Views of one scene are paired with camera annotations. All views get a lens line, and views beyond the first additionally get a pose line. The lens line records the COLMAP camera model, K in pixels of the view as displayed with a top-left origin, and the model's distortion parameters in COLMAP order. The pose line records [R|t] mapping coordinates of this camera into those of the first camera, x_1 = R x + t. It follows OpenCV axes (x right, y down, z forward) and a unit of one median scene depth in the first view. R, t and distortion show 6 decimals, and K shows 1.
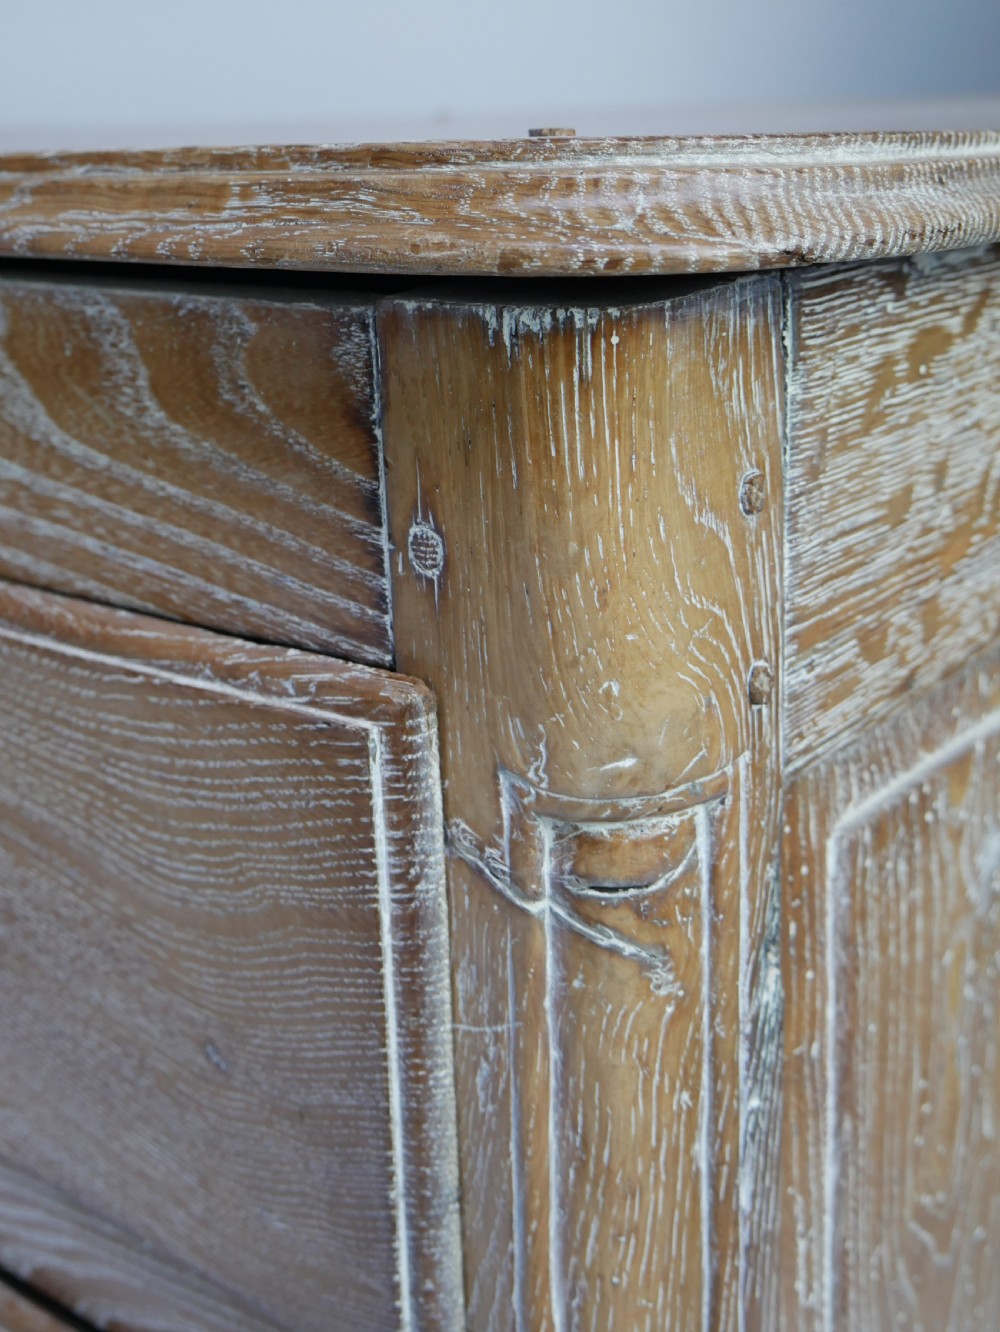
lens RADIAL K [[1679.7, 0, 506.1], [0, 1679.7, 660.6], [0, 0, 1]] dist [0.011746, -0.035528]
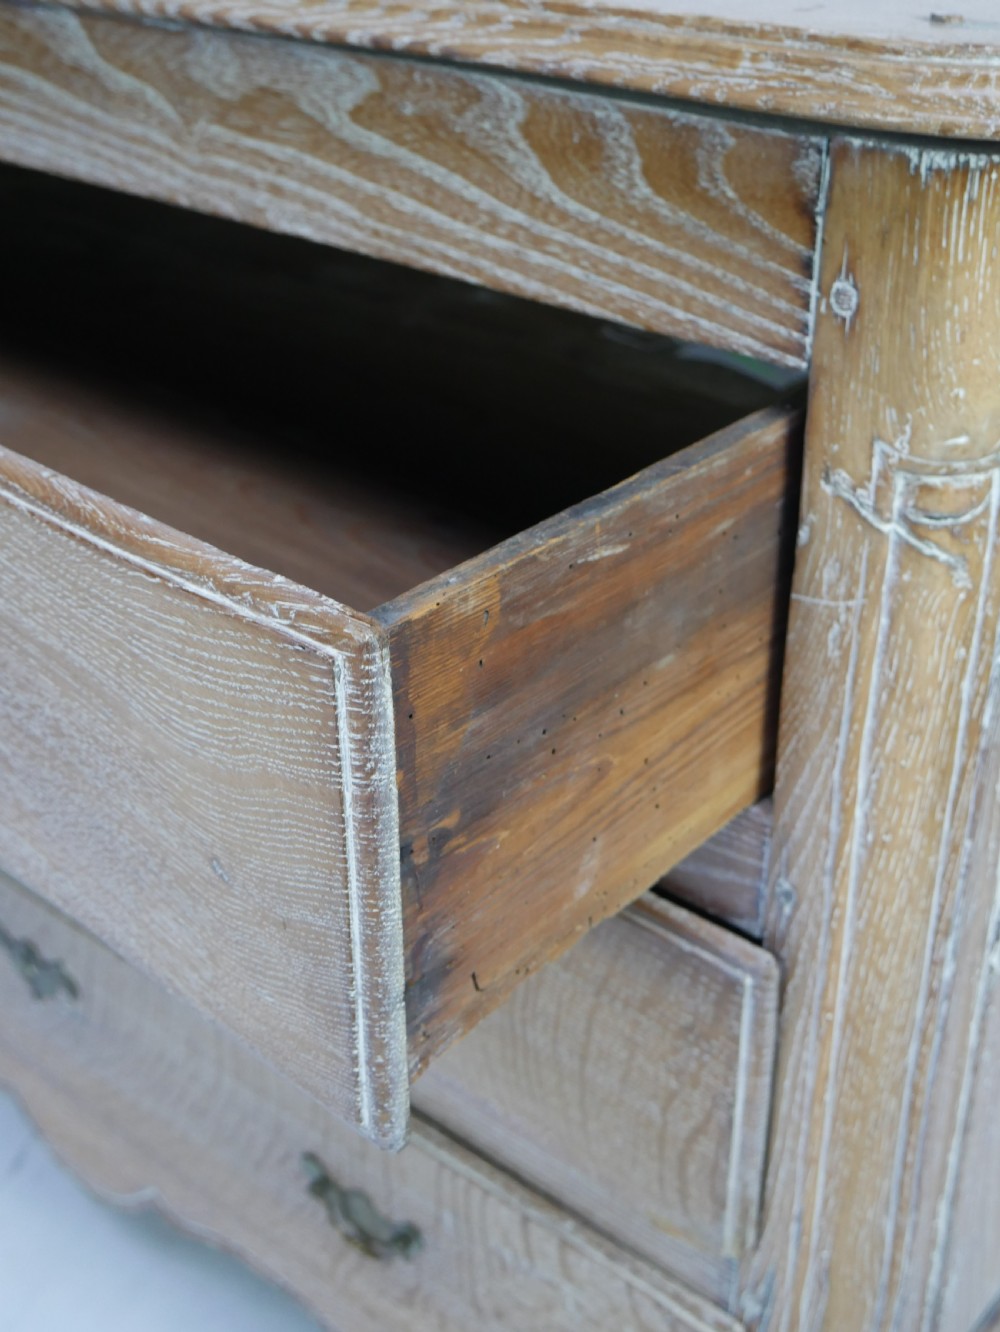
lens RADIAL K [[1692.3, 0, 500.0], [0, 1692.3, 666.0], [0, 0, 1]] dist [-0.003684, -0.005618]
pose [[0.998617, 0.046011, -0.025456, -0.284892], [-0.039675, 0.977007, 0.209485, -0.044050], [0.034509, -0.208185, 0.977480, -0.573663]]
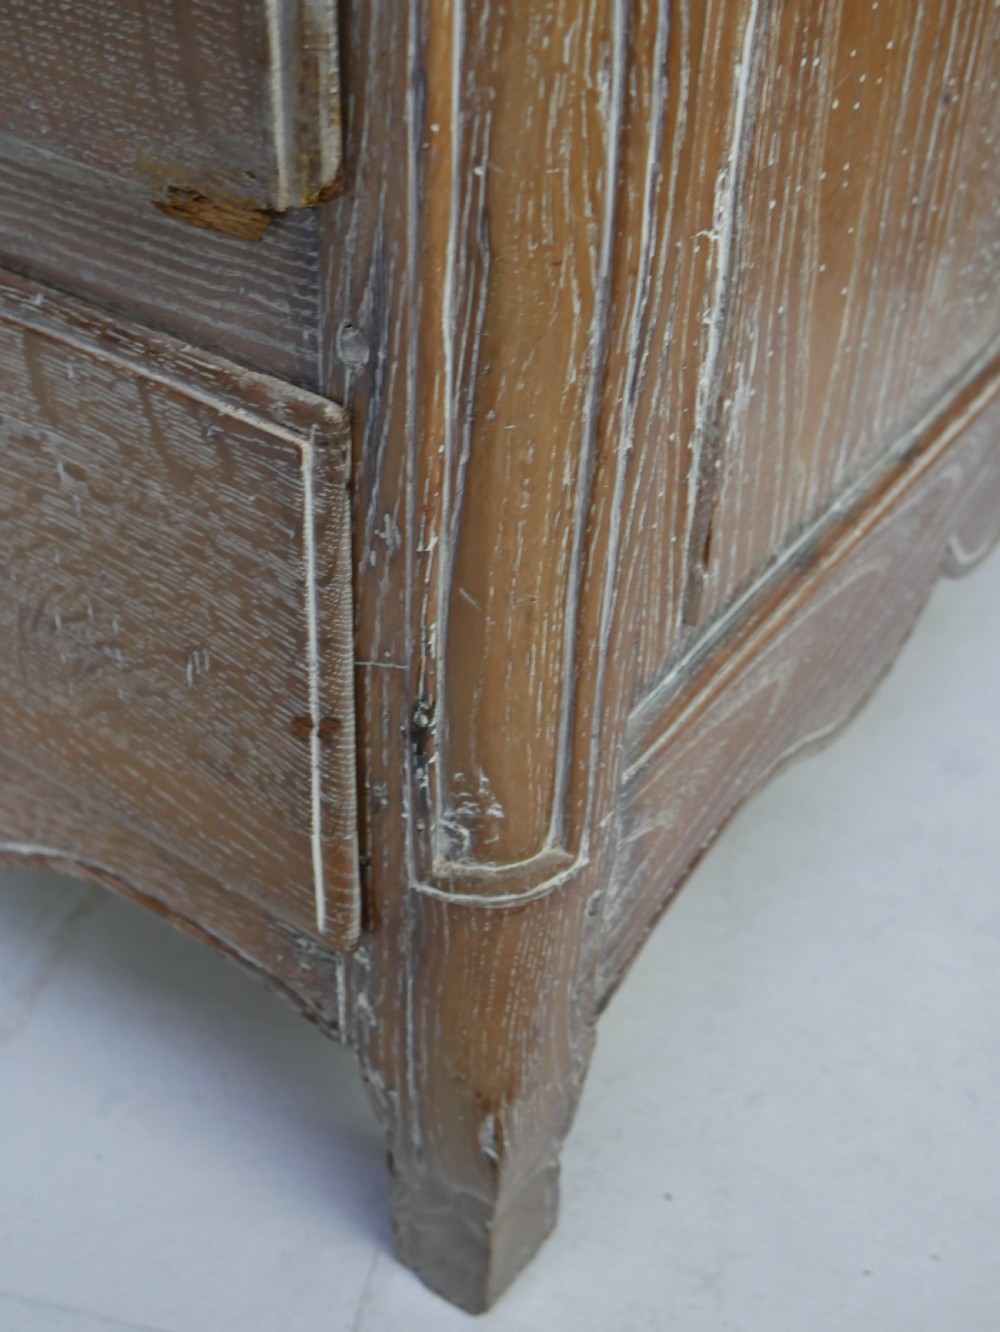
lens RADIAL K [[1673.4, 0, 492.5], [0, 1673.4, 635.1], [0, 0, 1]] dist [0.009966, 0.012547]
pose [[0.996050, 0.022010, 0.086019, 0.008493], [-0.050582, 0.936876, 0.345984, 0.946746], [-0.072974, -0.348969, 0.934289, 0.259678]]
